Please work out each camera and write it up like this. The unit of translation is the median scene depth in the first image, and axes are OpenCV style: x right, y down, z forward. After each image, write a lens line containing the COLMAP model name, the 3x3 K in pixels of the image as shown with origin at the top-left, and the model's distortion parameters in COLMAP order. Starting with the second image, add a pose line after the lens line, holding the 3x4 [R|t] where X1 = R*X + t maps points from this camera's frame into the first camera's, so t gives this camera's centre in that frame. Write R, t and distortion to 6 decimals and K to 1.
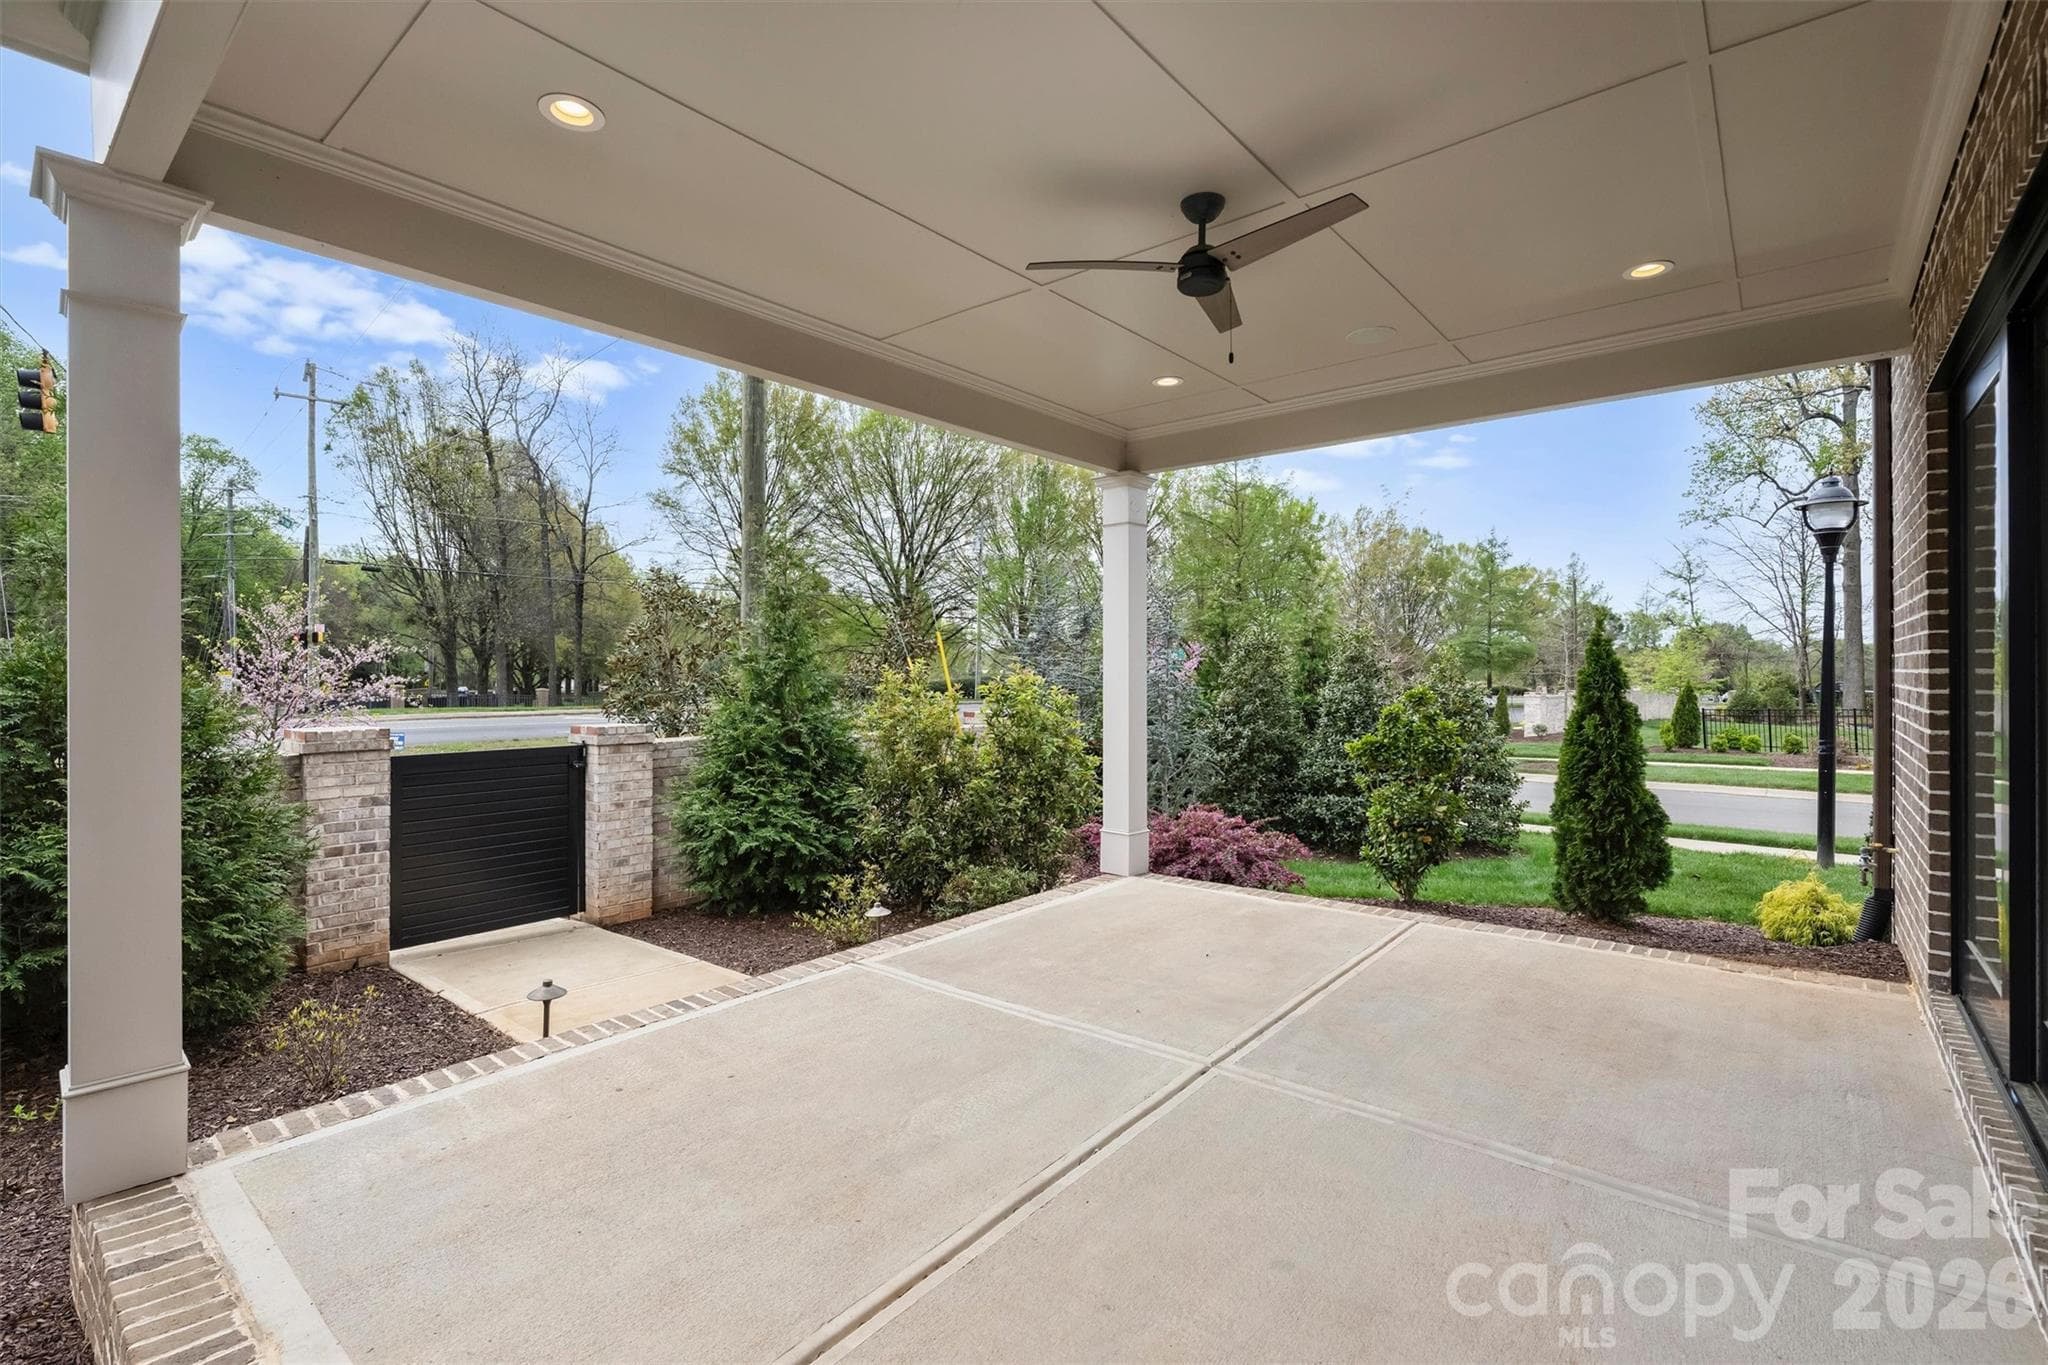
lens RADIAL K [[991.8, 0, 1015.1], [0, 991.8, 686.6], [0, 0, 1]] dist [-0.001617, -0.000219]
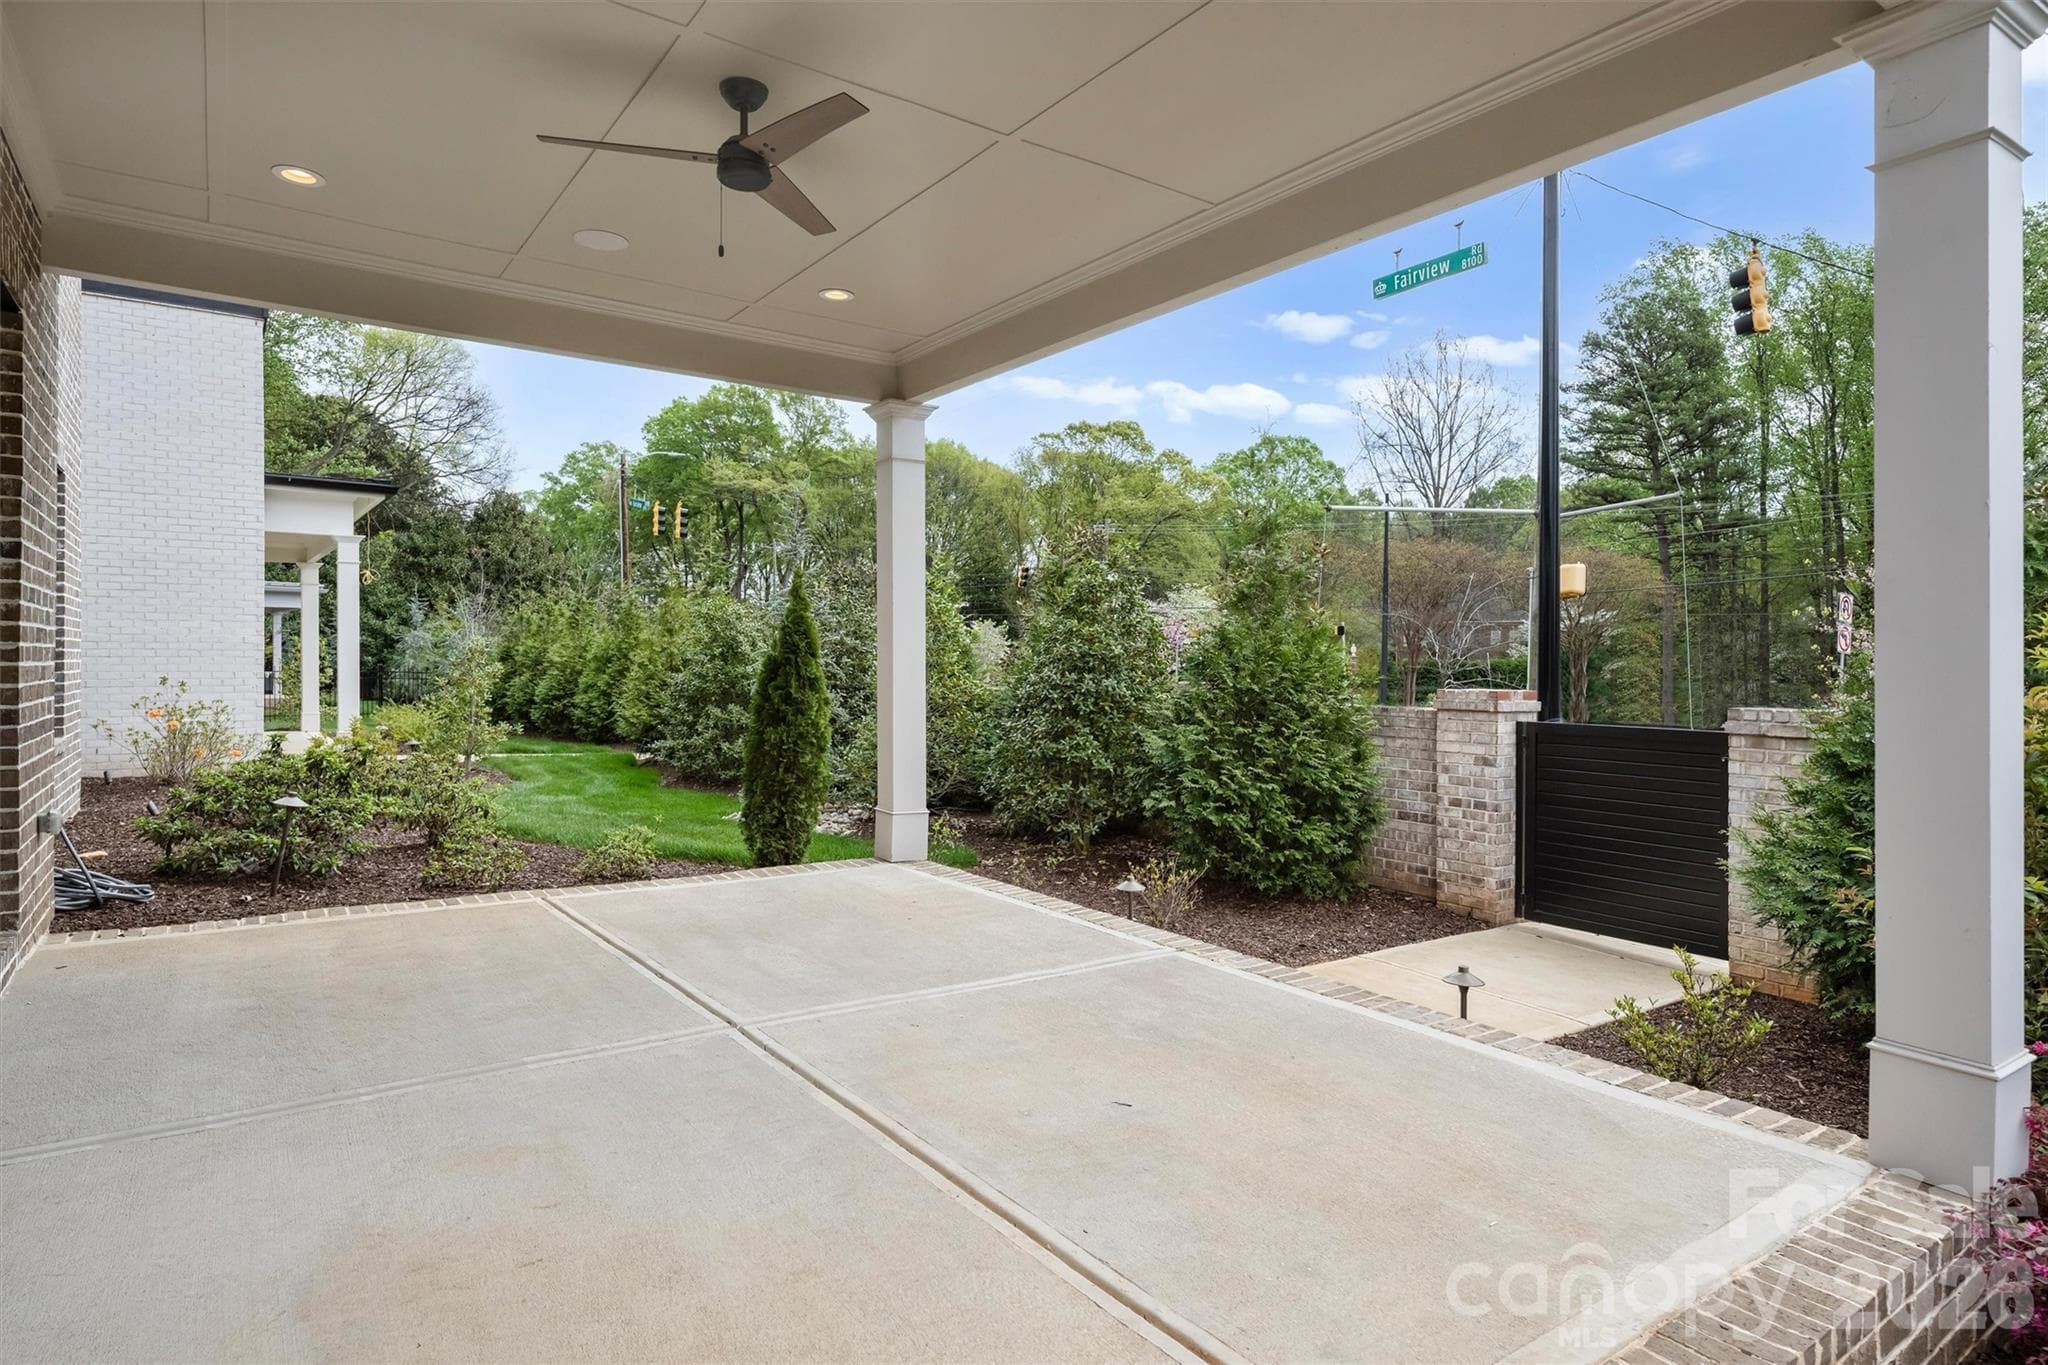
lens RADIAL K [[1201.3, 0, 1020.9], [0, 1201.3, 675.7], [0, 0, 1]] dist [-0.000236, -0.000788]
pose [[-0.314804, 0.006758, -0.949133, 0.884979], [-0.027037, 0.999505, 0.016084, 0.026014], [0.948772, 0.030725, -0.314466, 1.206119]]
